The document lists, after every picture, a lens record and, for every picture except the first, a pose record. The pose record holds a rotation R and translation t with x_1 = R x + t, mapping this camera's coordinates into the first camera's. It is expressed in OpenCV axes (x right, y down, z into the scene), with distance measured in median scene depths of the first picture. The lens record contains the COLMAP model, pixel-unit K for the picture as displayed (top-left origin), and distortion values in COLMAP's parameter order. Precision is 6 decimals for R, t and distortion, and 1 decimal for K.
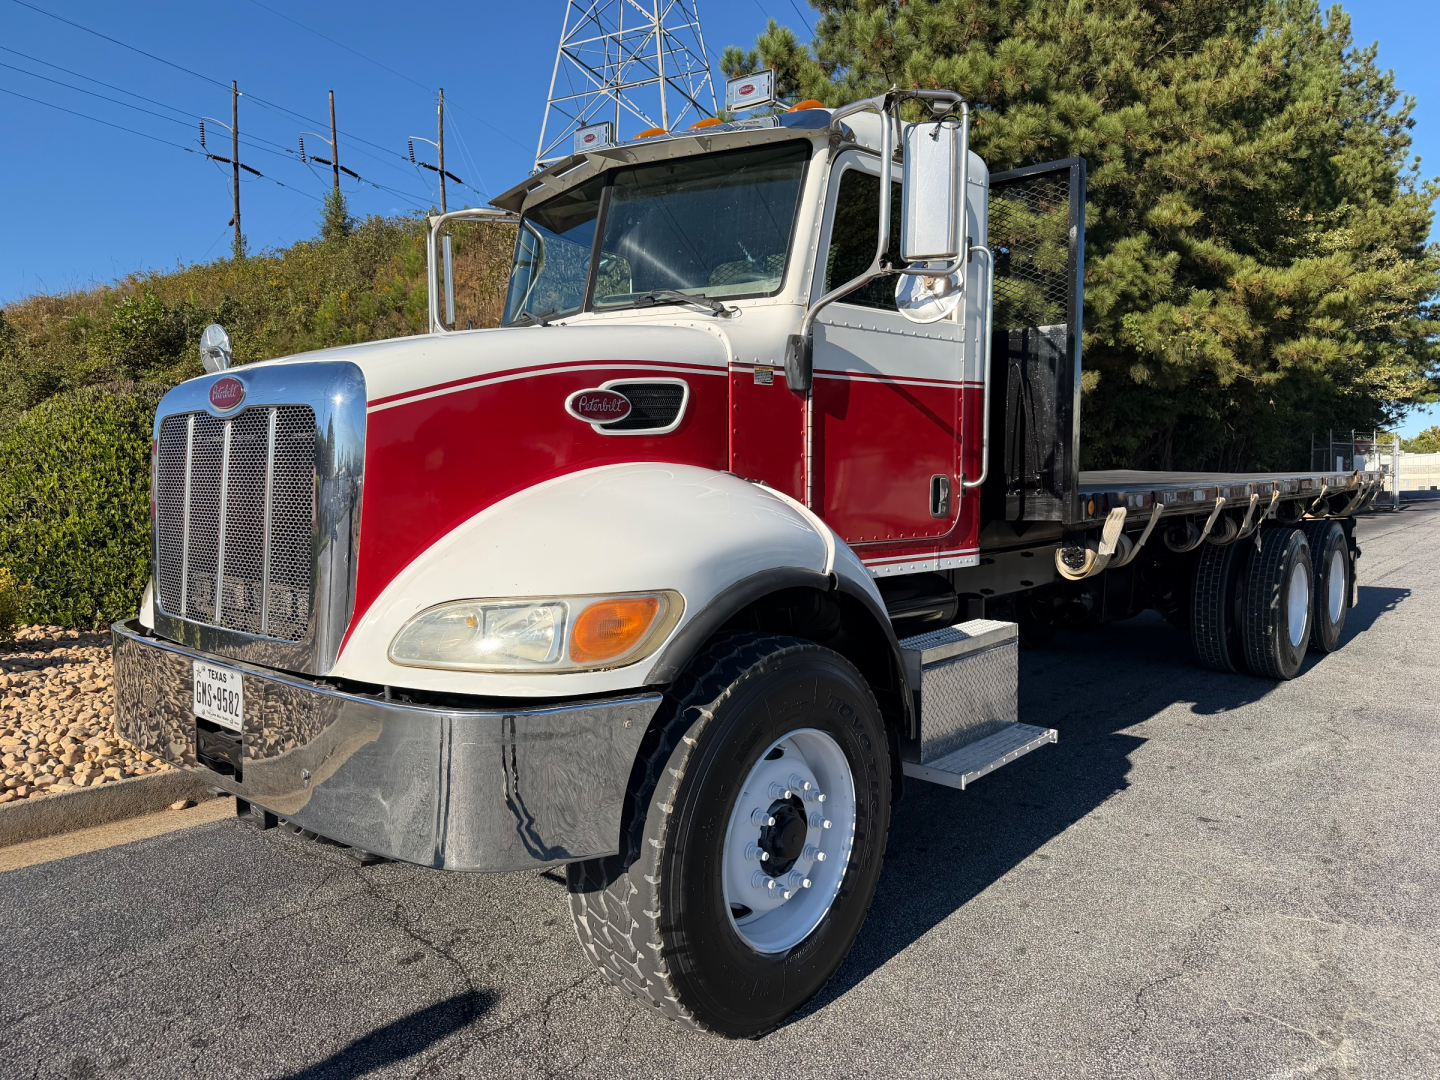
lens RADIAL K [[1045.2, 0, 746.0], [0, 1045.2, 534.0], [0, 0, 1]] dist [0.000796, -0.000912]
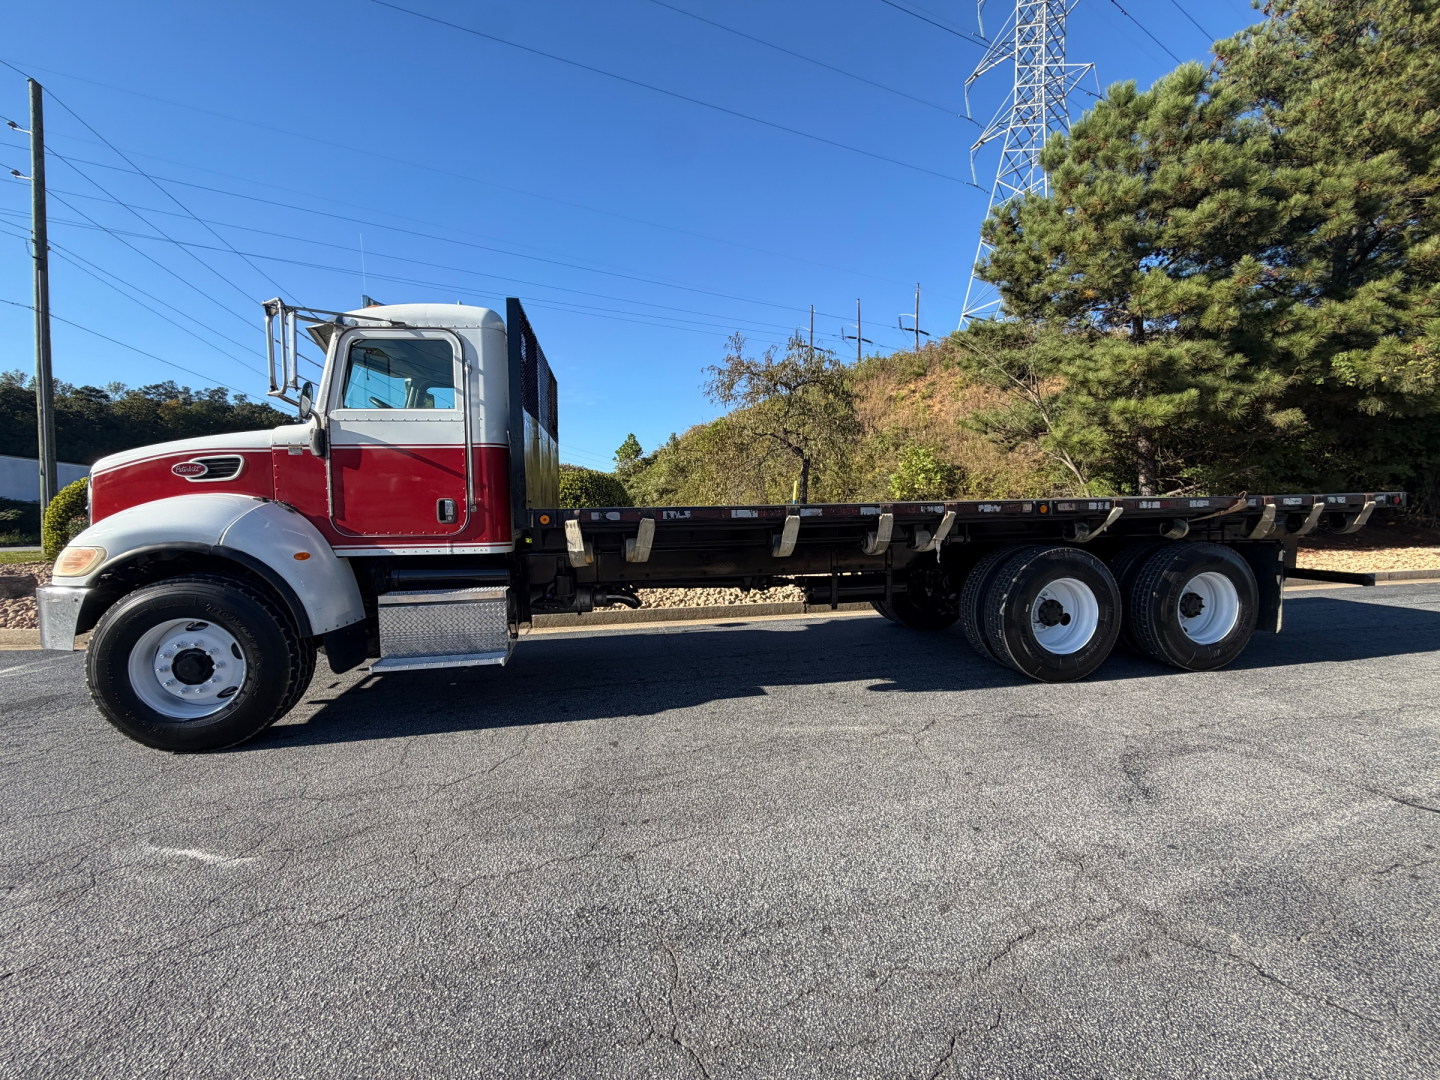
lens RADIAL K [[577.1, 0, 716.9], [0, 577.1, 538.7], [0, 0, 1]] dist [-0.000923, 0.000650]
pose [[0.770224, 0.035869, -0.636764, 1.355086], [-0.033106, 0.999320, 0.016247, -0.023722], [0.636914, 0.008567, 0.770887, 0.645578]]
